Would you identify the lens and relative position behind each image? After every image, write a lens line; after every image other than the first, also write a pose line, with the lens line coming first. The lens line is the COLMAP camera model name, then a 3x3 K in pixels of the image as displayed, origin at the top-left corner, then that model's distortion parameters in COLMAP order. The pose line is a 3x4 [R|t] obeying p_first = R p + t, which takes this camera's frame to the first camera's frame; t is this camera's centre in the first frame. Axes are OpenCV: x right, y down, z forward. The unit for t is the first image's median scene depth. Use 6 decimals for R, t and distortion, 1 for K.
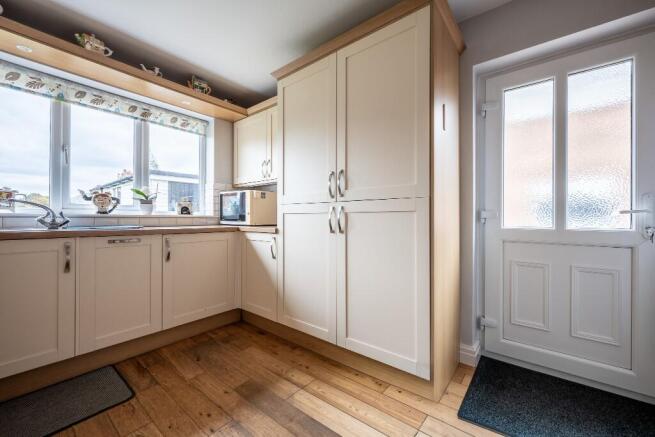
lens RADIAL K [[260.7, 0, 326.8], [0, 260.7, 219.0], [0, 0, 1]] dist [0.000048, 0.000841]
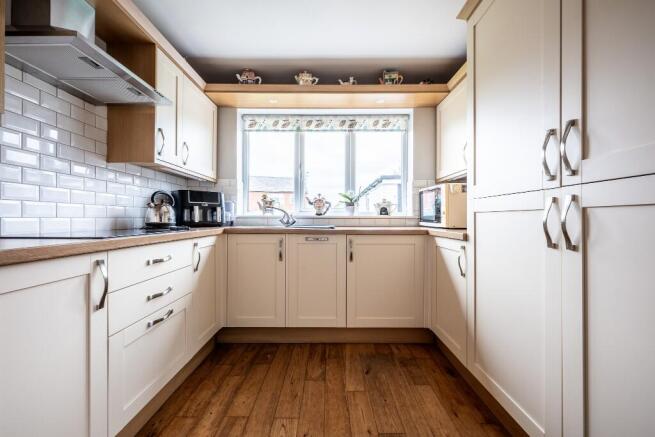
lens RADIAL K [[260.7, 0, 326.9], [0, 260.7, 218.6], [0, 0, 1]] dist [0.000048, 0.000841]
pose [[0.621776, -0.000580, -0.783195, 0.125607], [-0.001921, 0.999996, -0.002266, -0.002141], [0.783193, 0.002914, 0.621772, 0.278951]]
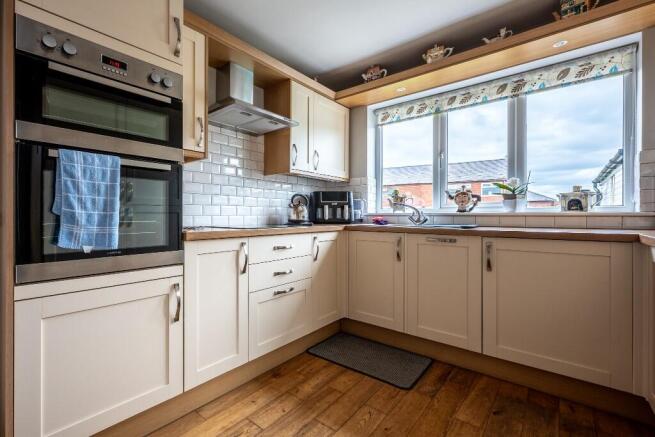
lens RADIAL K [[296.9, 0, 281.0], [0, 296.9, 217.3], [0, 0, 1]] dist [-0.002089, 0.000190]
pose [[-0.076709, 0.002547, -0.997050, 0.328623], [-0.002779, 0.999992, 0.002768, -0.002227], [0.997050, 0.002983, -0.076701, 0.416705]]
